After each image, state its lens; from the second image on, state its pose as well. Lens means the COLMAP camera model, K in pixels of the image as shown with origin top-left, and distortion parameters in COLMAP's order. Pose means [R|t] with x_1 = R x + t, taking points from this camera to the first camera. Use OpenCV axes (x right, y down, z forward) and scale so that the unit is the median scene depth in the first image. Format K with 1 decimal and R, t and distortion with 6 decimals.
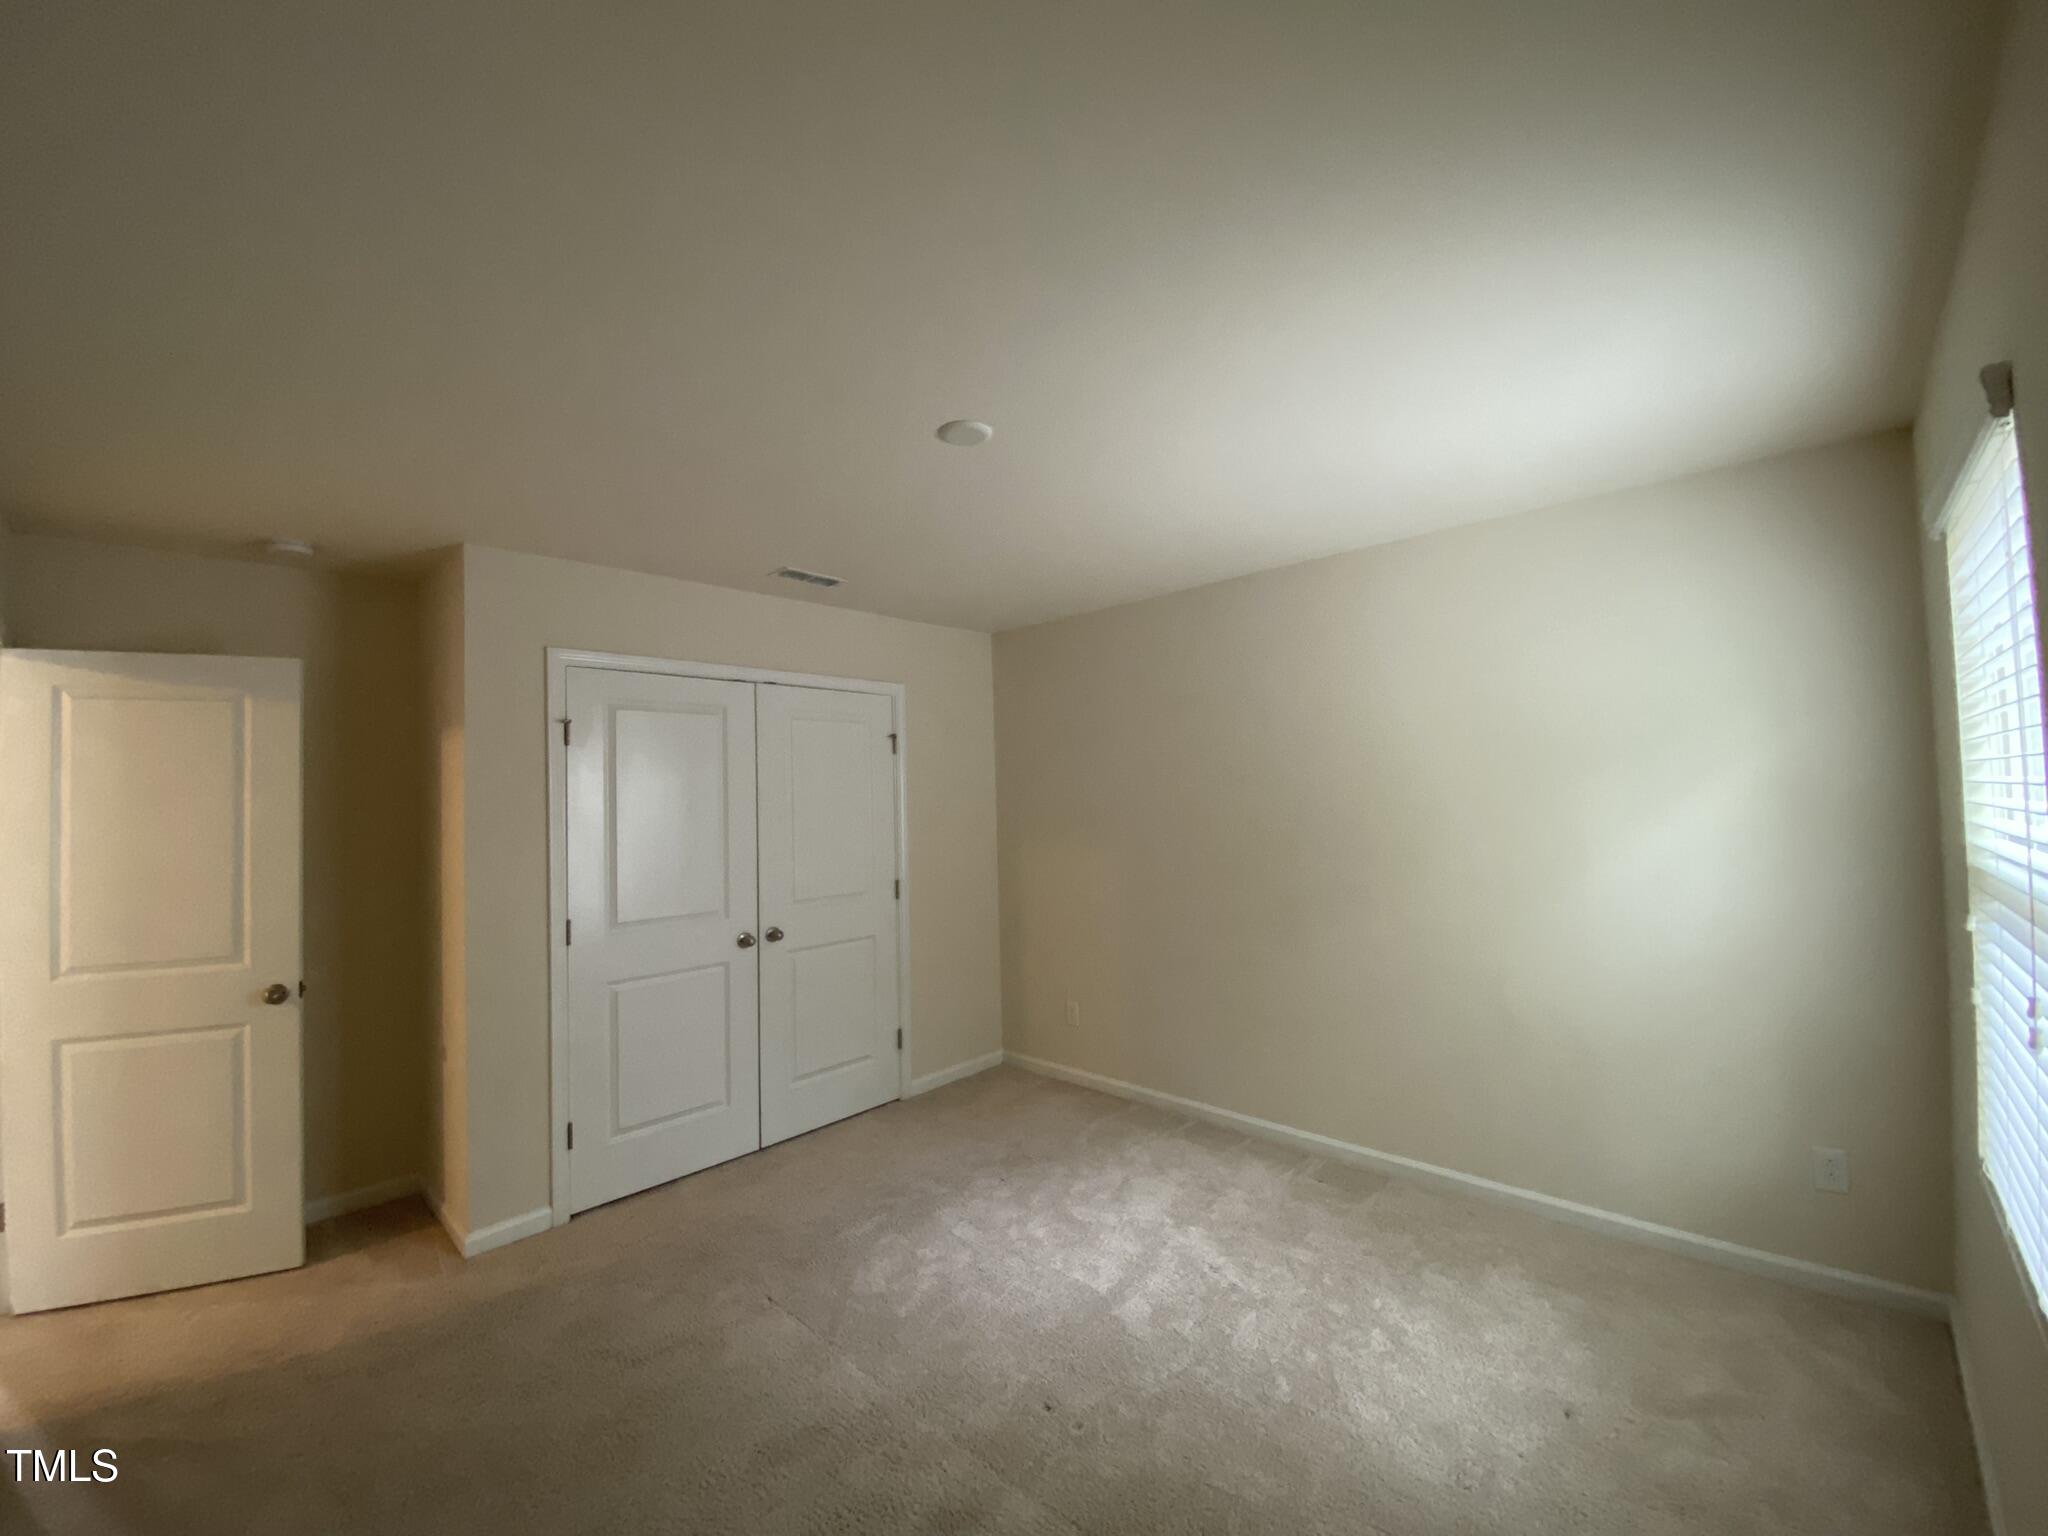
lens RADIAL K [[825.6, 0, 1020.1], [0, 825.6, 772.3], [0, 0, 1]] dist [0.014880, -0.016714]
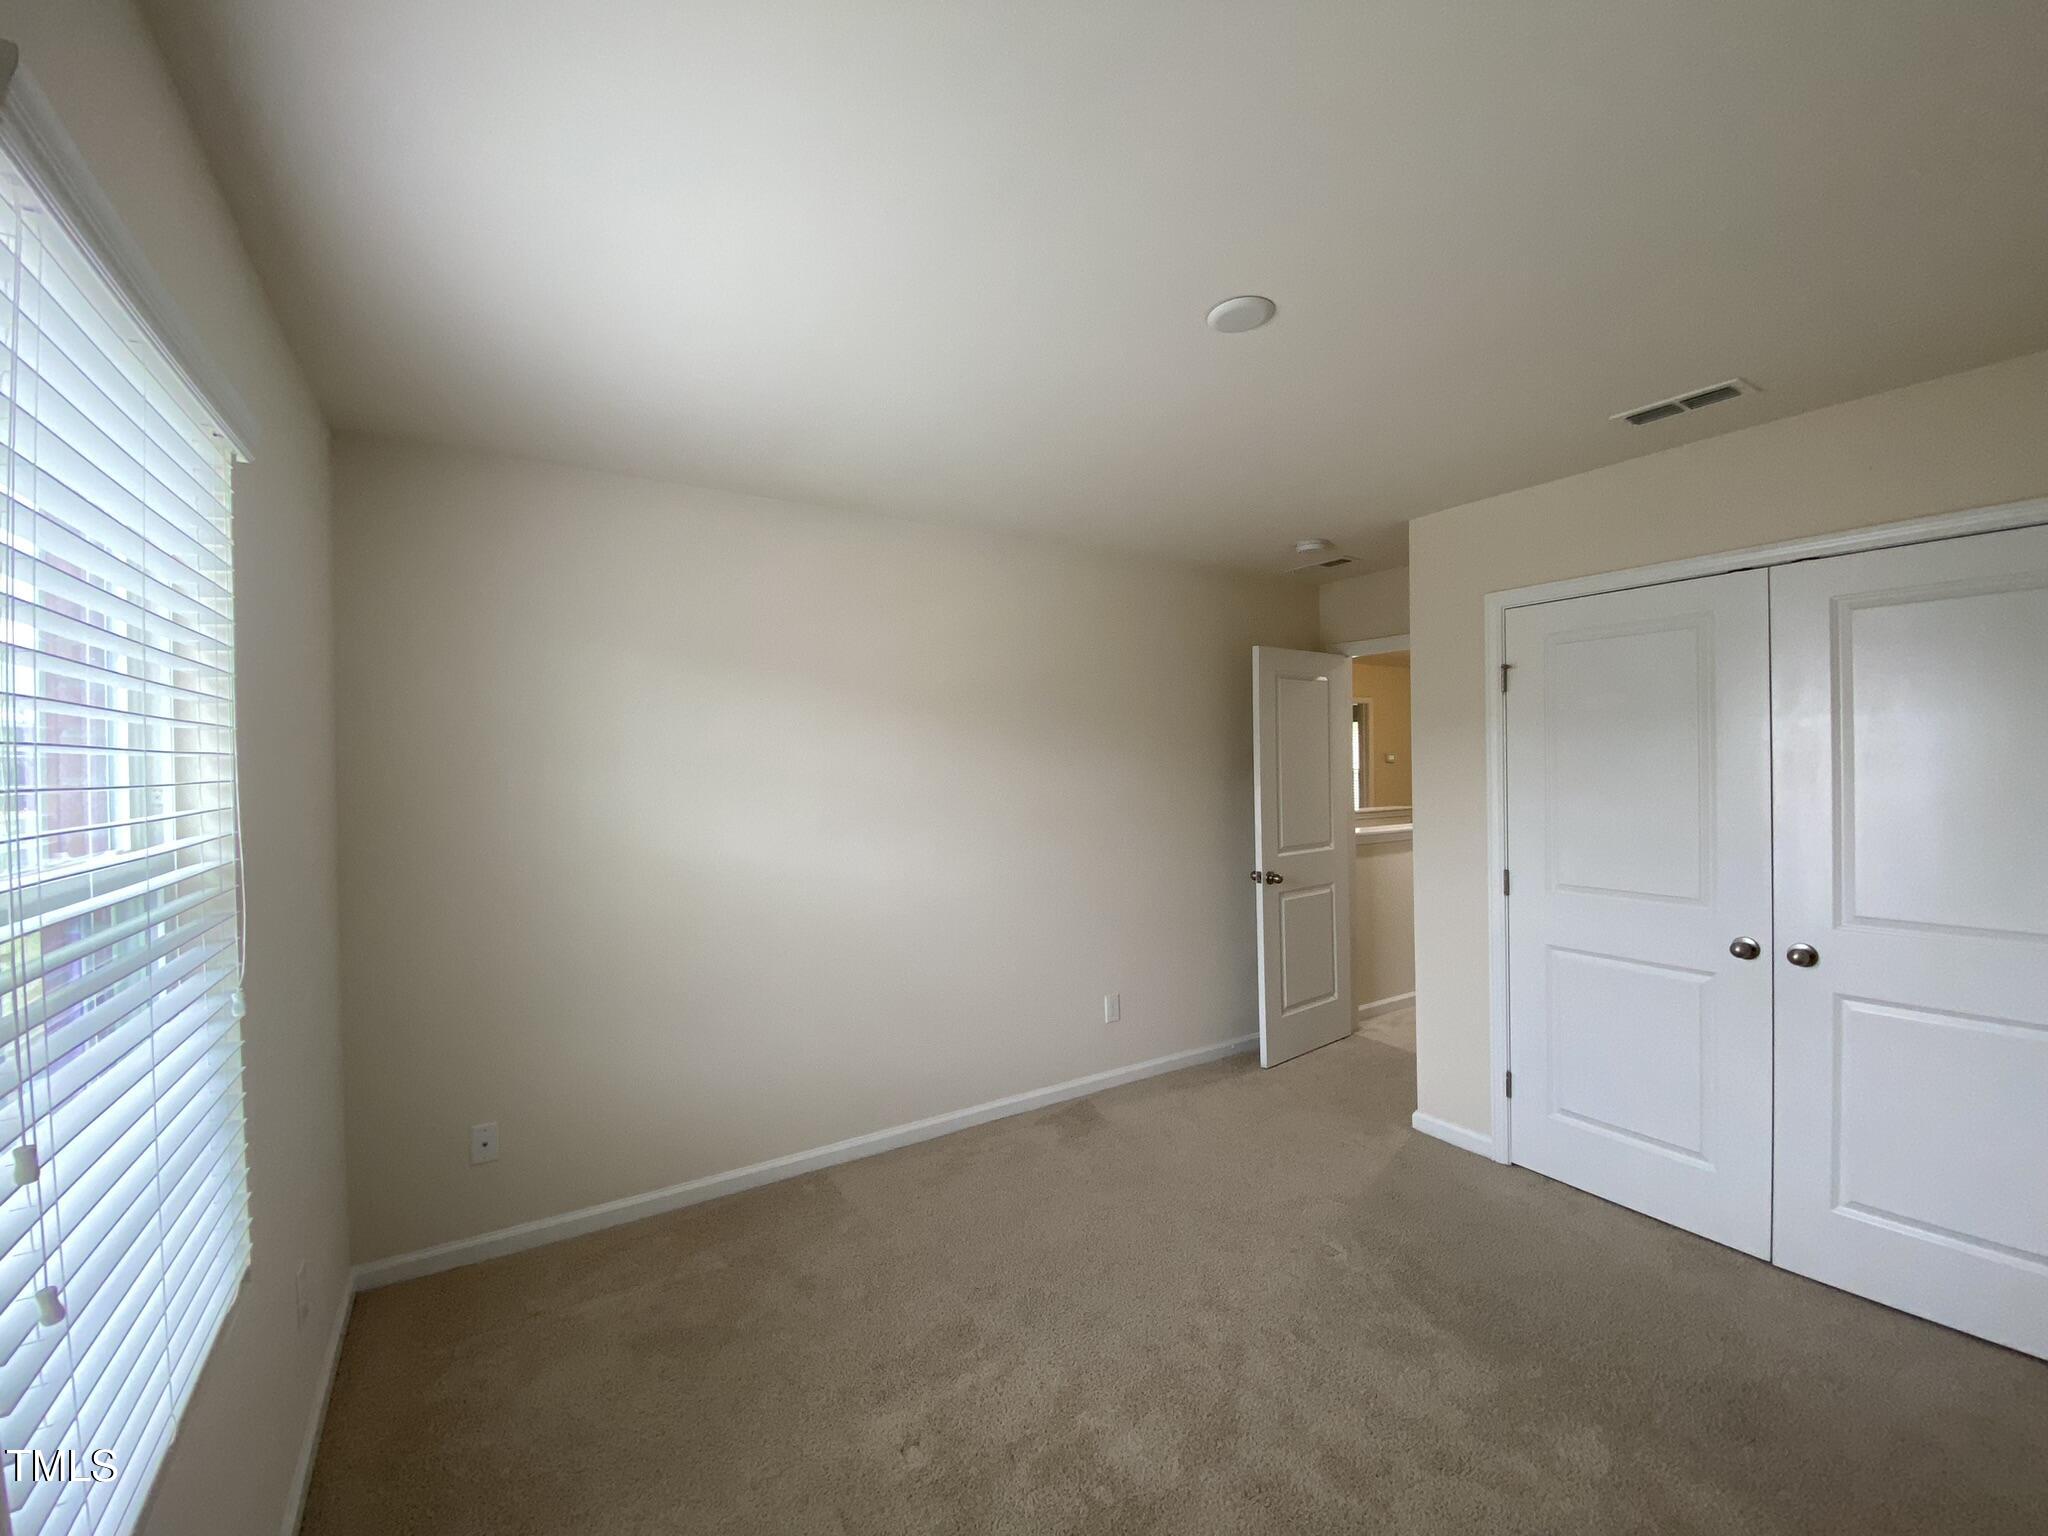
lens RADIAL K [[825.6, 0, 1020.1], [0, 825.6, 772.3], [0, 0, 1]] dist [0.014880, -0.016714]
pose [[-0.235740, 0.045502, -0.970750, 0.500782], [0.062679, 0.997535, 0.031536, -0.002820], [0.969793, -0.053411, -0.238011, 0.629963]]
